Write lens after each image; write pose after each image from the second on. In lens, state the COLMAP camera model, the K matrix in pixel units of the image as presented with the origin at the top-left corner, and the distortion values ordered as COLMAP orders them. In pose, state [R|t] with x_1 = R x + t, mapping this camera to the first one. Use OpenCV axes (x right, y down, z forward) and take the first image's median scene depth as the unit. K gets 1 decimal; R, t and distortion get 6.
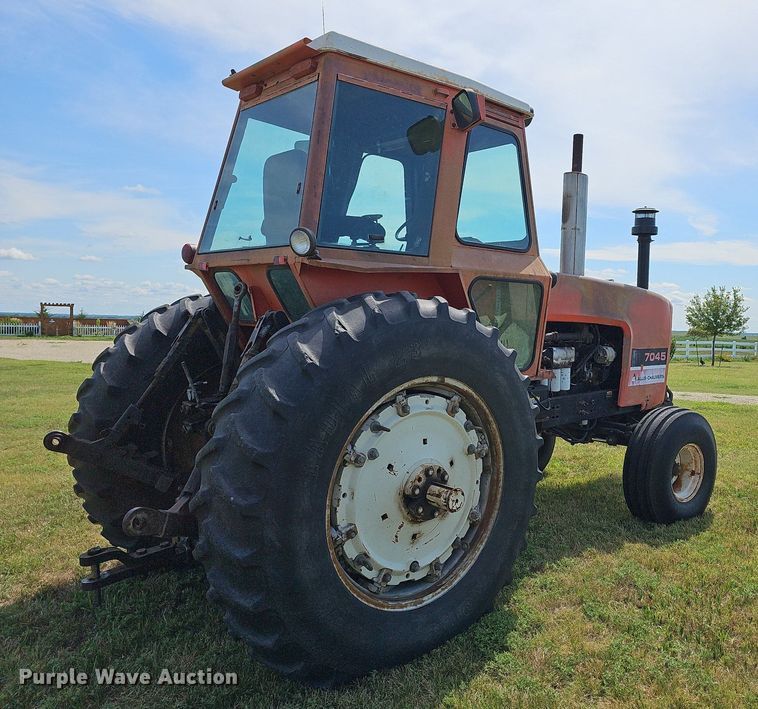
lens RADIAL K [[613.5, 0, 493.5], [0, 613.5, 355.8], [0, 0, 1]] dist [0.055948, -0.001664]
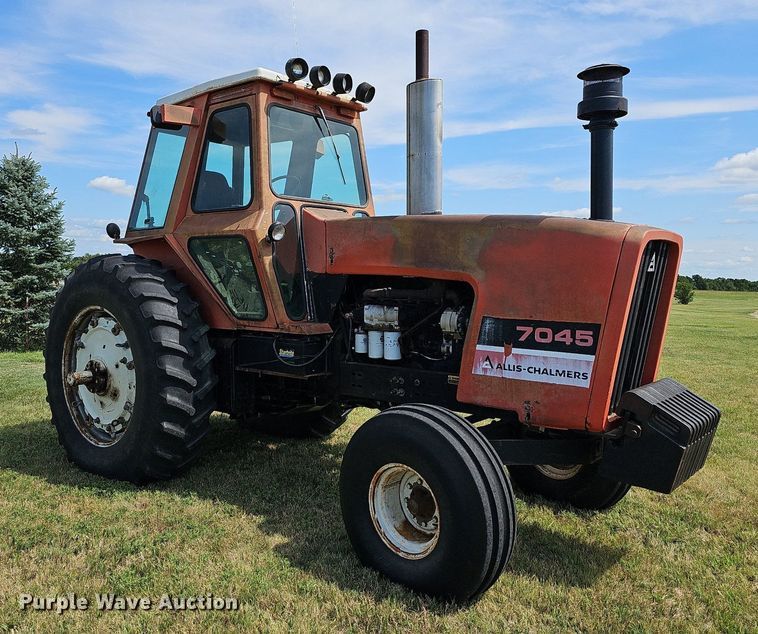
lens RADIAL K [[672.0, 0, 379.0], [0, 672.0, 317.0], [0, 0, 1]] dist [0.035991, -0.005996]
pose [[0.084745, 0.042851, -0.995481, 1.552529], [-0.071109, 0.996788, 0.036854, -0.049348], [0.993862, 0.067664, 0.087520, 1.414988]]
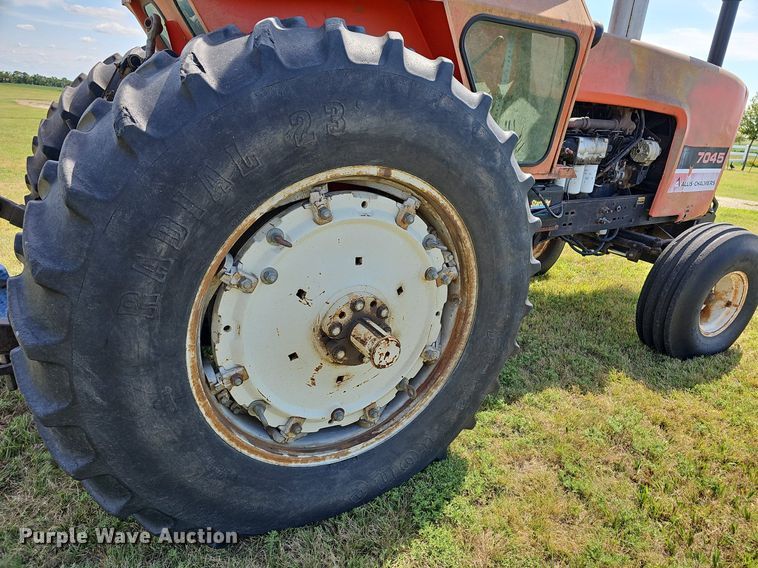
lens RADIAL K [[479.7, 0, 400.6], [0, 479.7, 287.5], [0, 0, 1]] dist [0.087368, -0.091181]
pose [[0.966577, 0.134544, -0.218234, 0.054161], [-0.066499, 0.953668, 0.293420, 0.003540], [0.247601, -0.269101, 0.930741, 0.446641]]
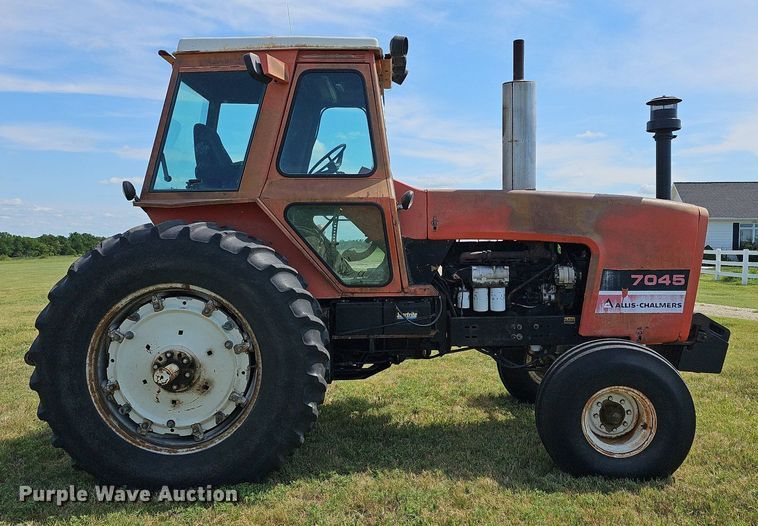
lens RADIAL K [[585.6, 0, 418.6], [0, 585.6, 274.1], [0, 0, 1]] dist [0.037187, 0.000572]
pose [[0.715584, 0.018576, -0.698280, 1.040767], [-0.023430, 0.999722, 0.002584, -0.001780], [0.698134, 0.014511, 0.715821, 0.405412]]
